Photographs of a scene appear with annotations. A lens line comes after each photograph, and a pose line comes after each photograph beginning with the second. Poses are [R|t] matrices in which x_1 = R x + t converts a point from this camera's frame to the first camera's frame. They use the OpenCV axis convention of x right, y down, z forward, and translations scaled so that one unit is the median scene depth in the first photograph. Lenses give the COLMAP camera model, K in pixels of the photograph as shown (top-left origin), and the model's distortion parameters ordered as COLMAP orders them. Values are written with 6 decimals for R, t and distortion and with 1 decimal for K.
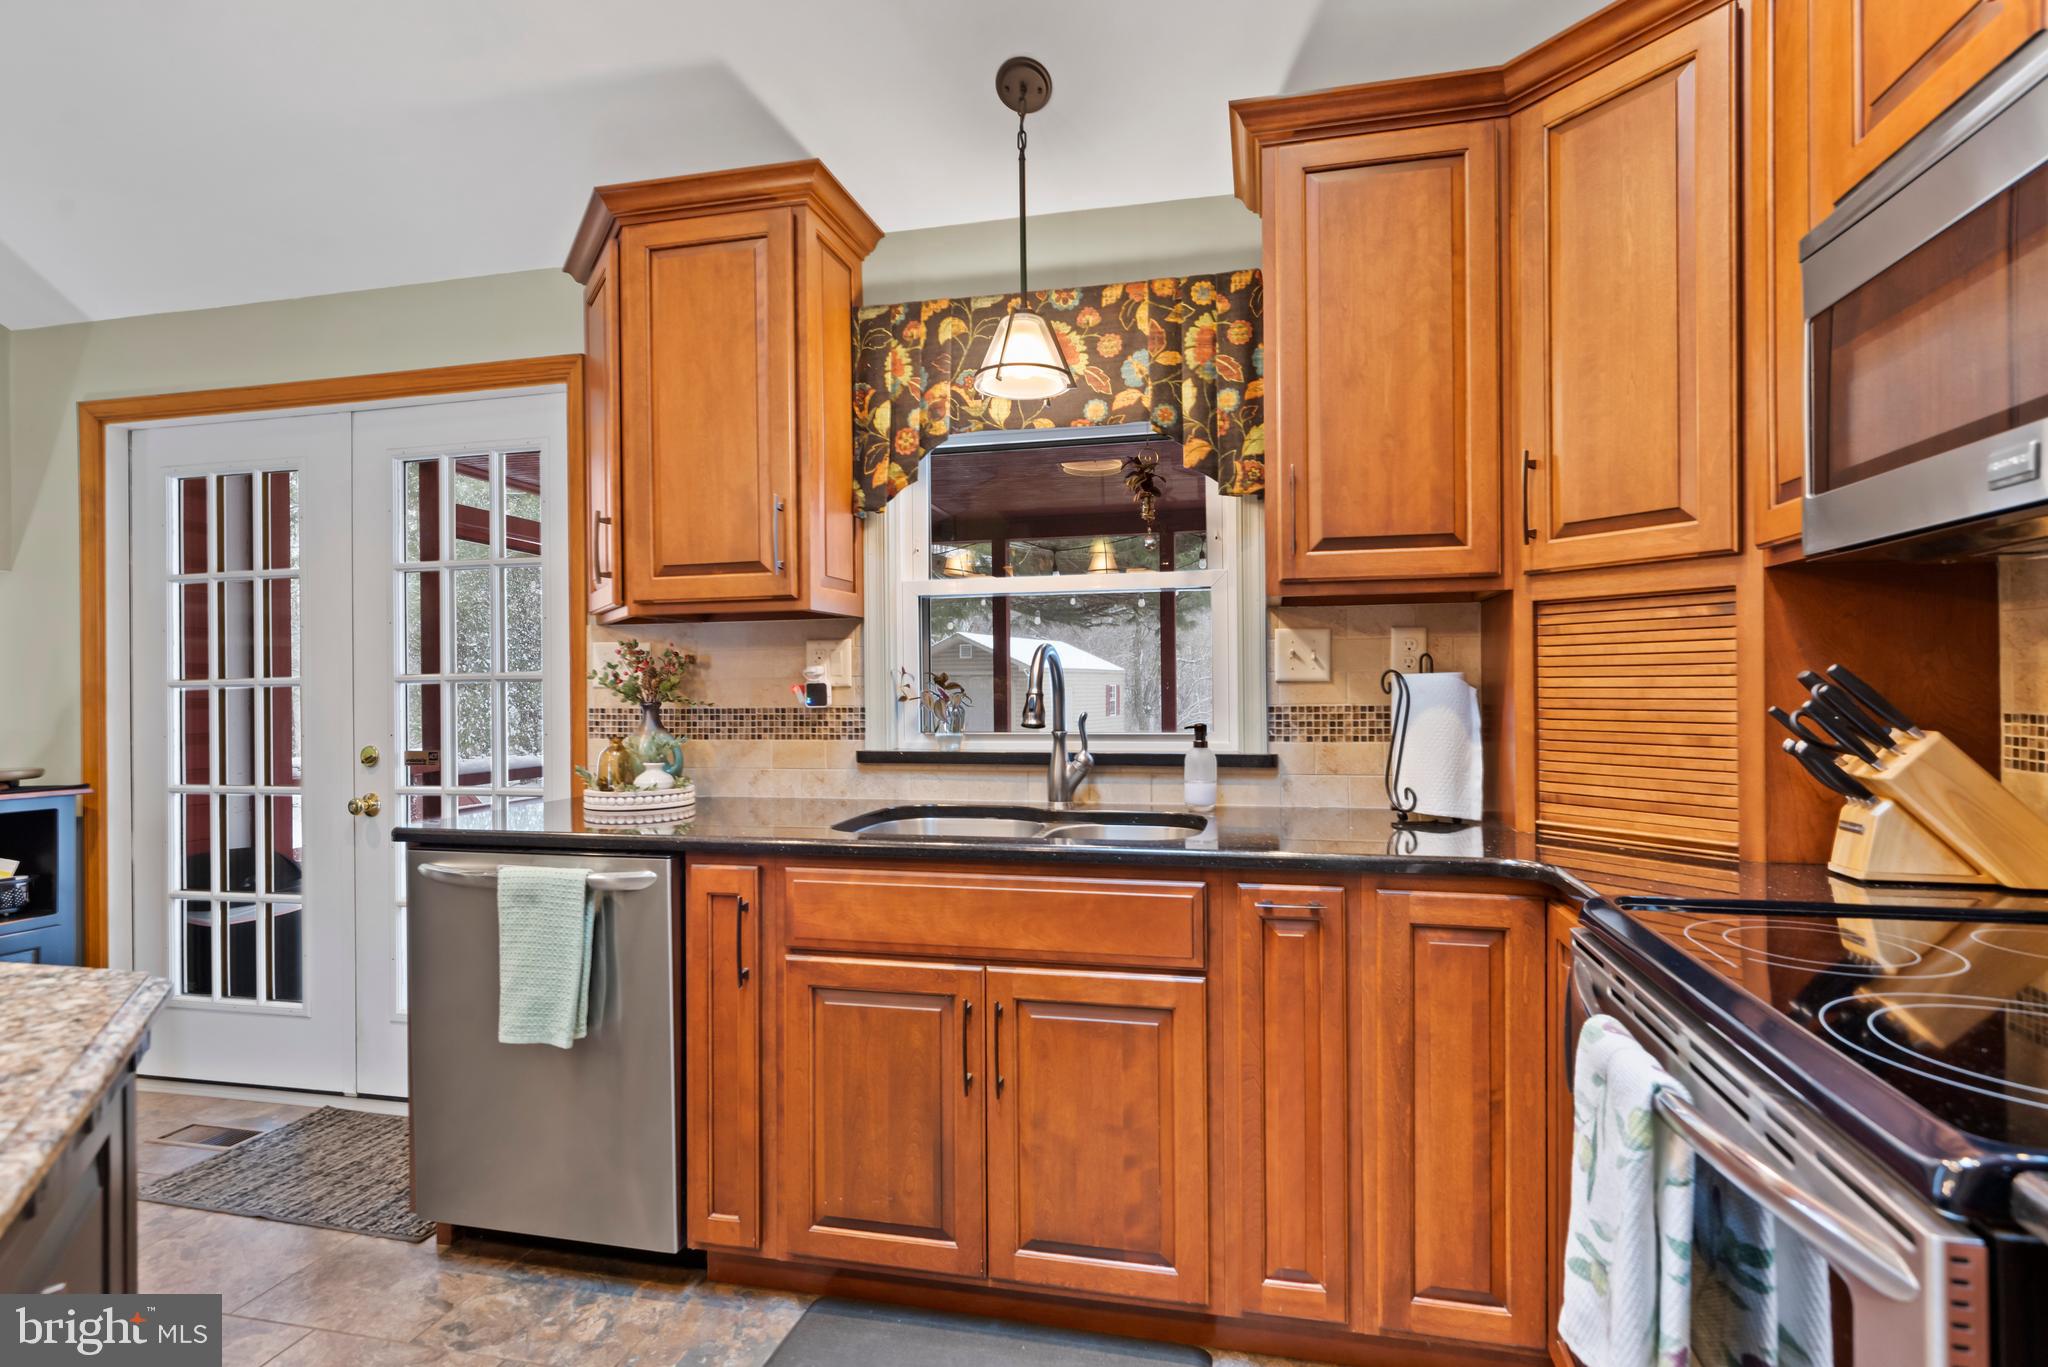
lens RADIAL K [[1030.6, 0, 1037.1], [0, 1030.6, 682.3], [0, 0, 1]] dist [-0.003676, -0.000422]
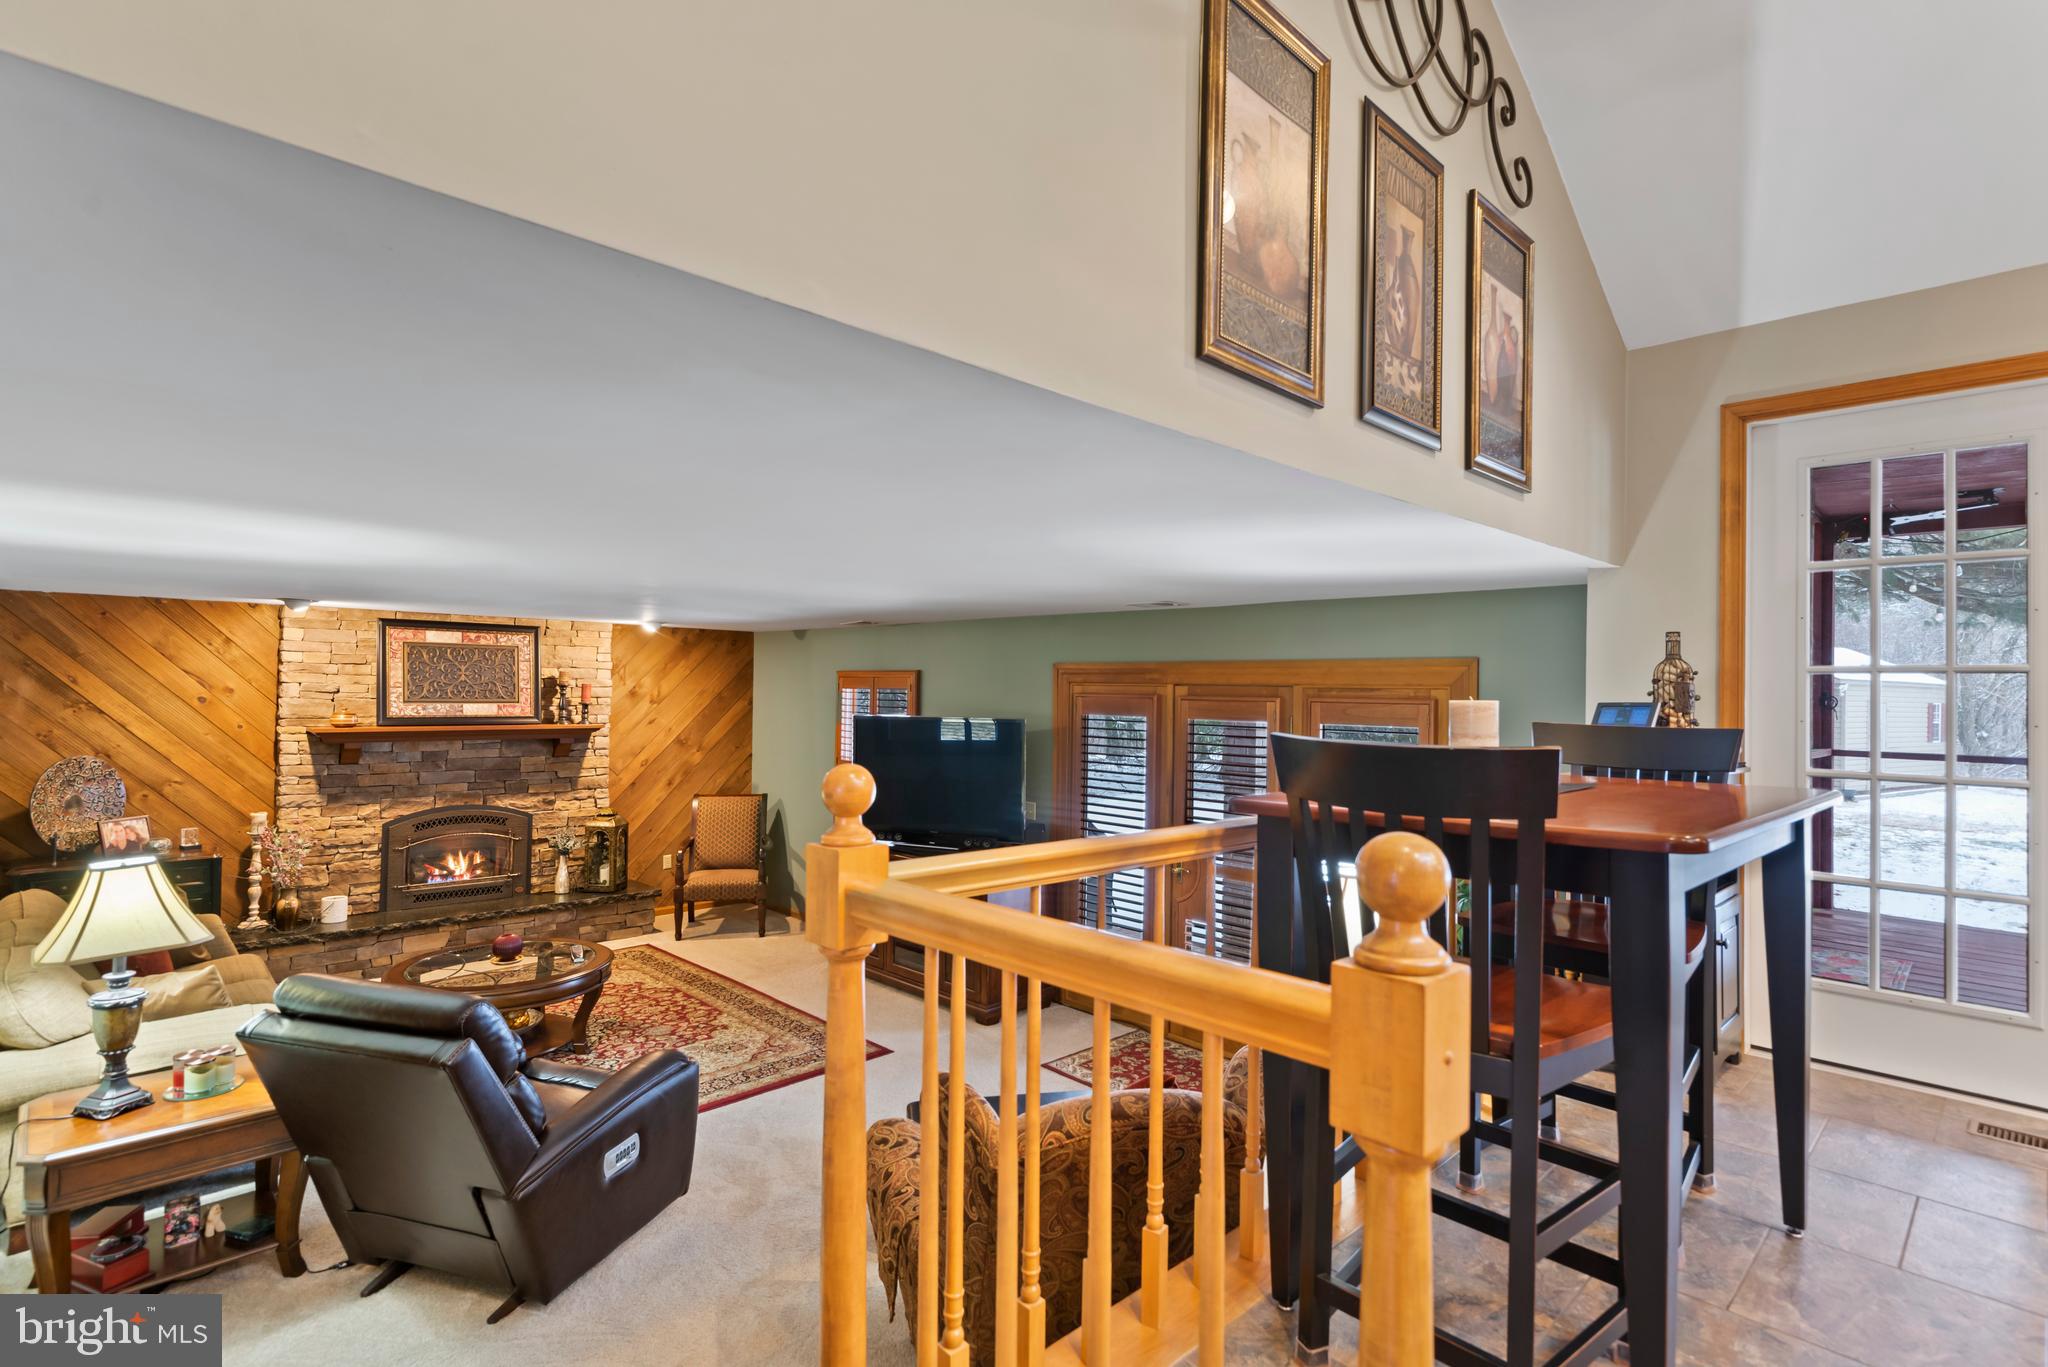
lens RADIAL K [[991.0, 0, 1049.2], [0, 991.0, 678.8], [0, 0, 1]] dist [-0.001436, 0.000618]
pose [[0.845718, 0.017117, -0.533356, -1.299933], [-0.022852, 0.999730, -0.004150, 0.043478], [0.533141, 0.015697, 0.845881, -0.324009]]
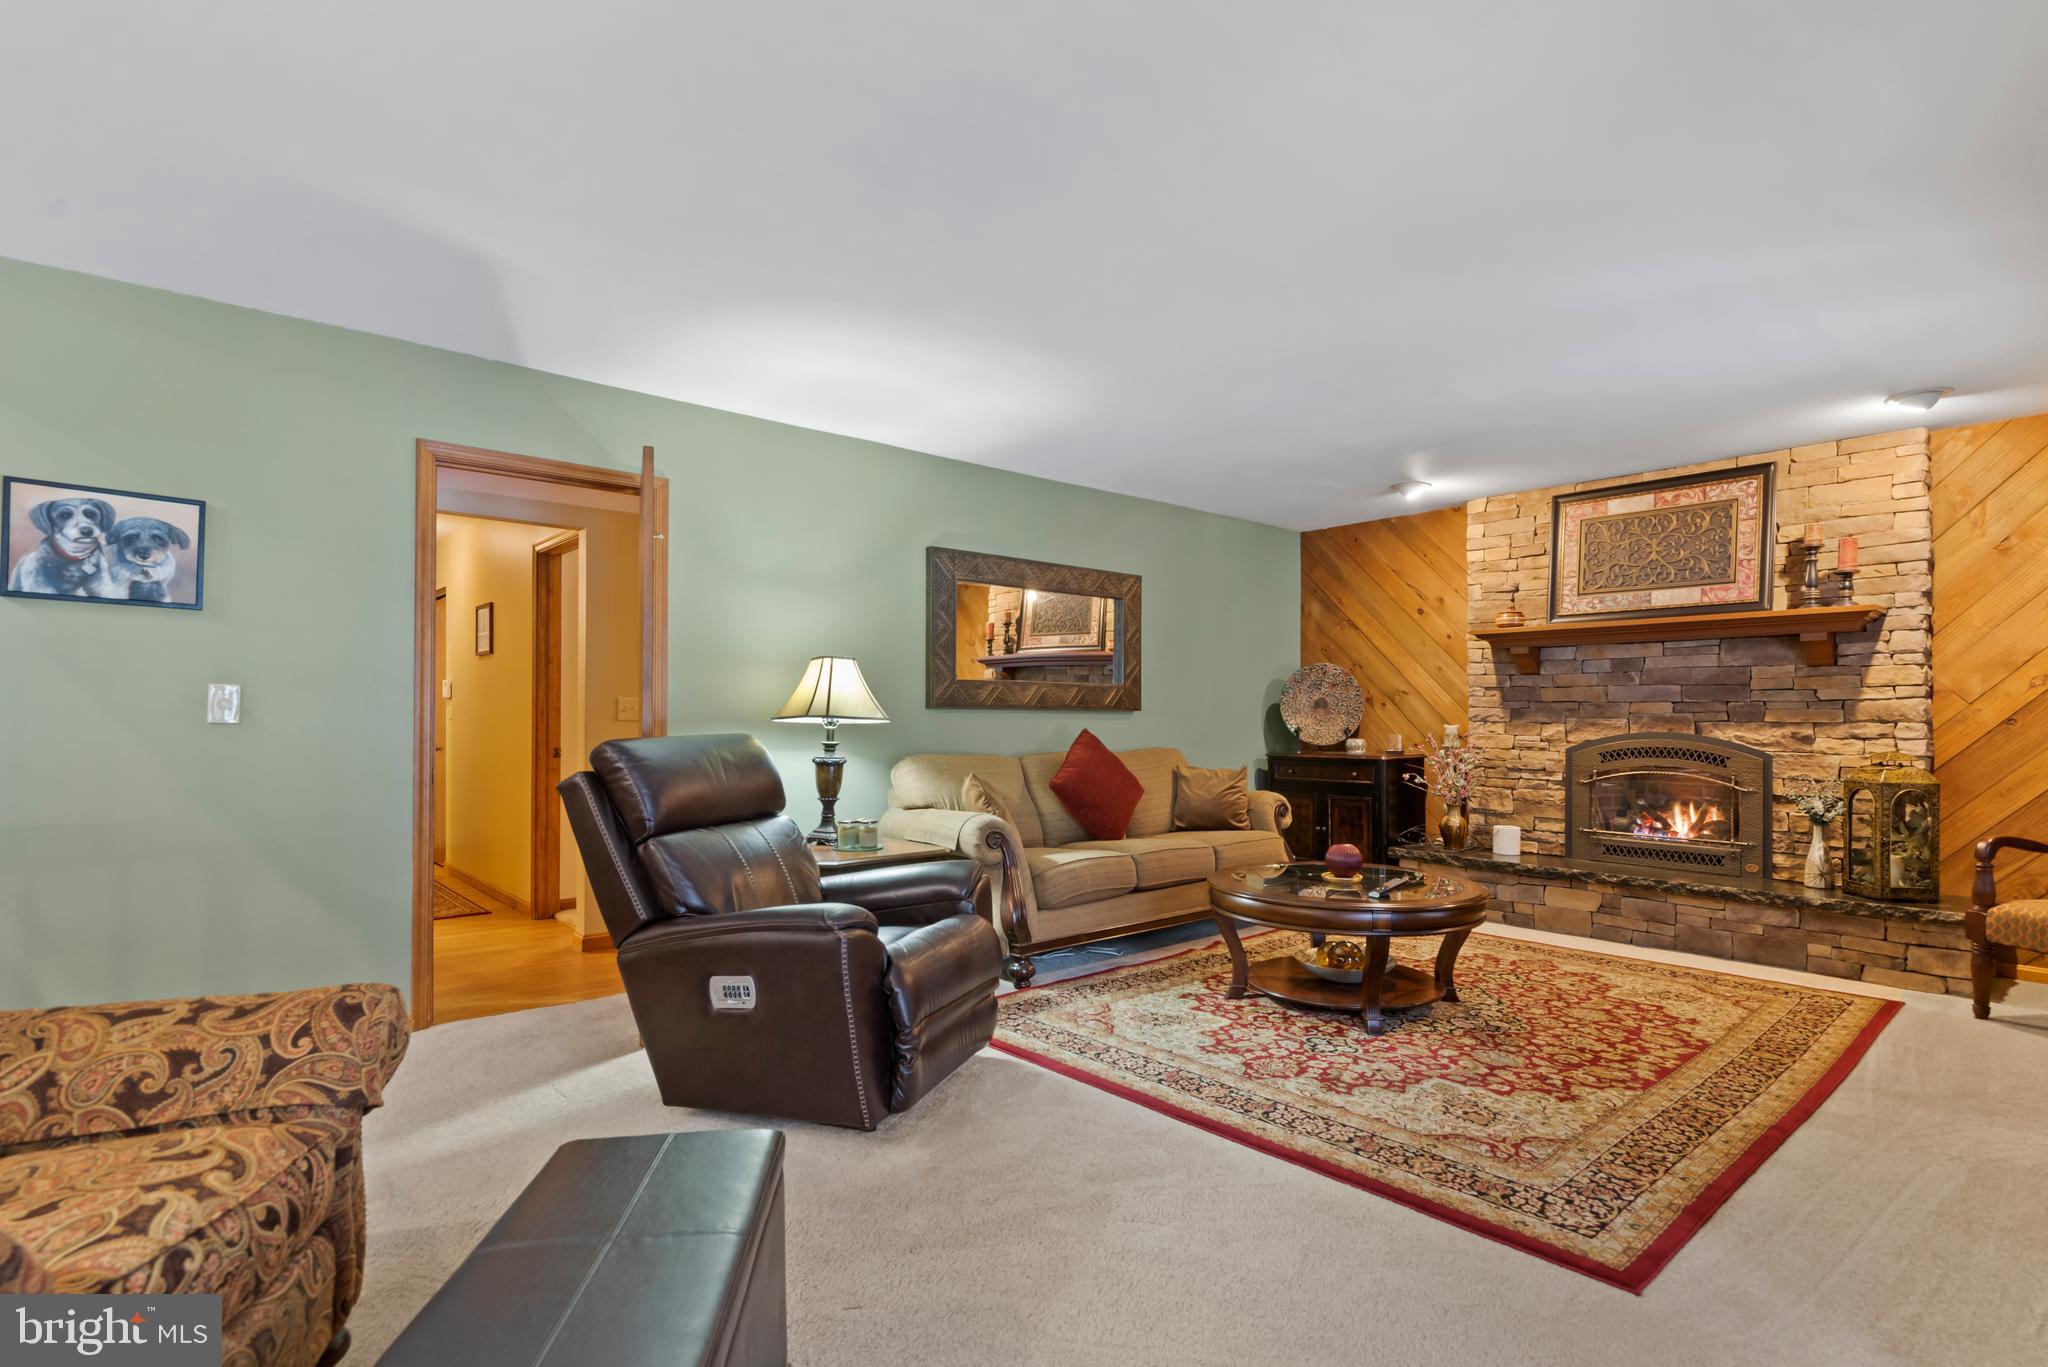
lens RADIAL K [[1010.4, 0, 1048.9], [0, 1010.4, 714.5], [0, 0, 1]] dist [0.003929, 0.000419]
pose [[-0.581170, 0.005263, -0.813765, -1.835148], [0.002663, 0.999986, 0.004565, 0.412514], [0.813778, 0.000486, -0.581176, 1.524108]]
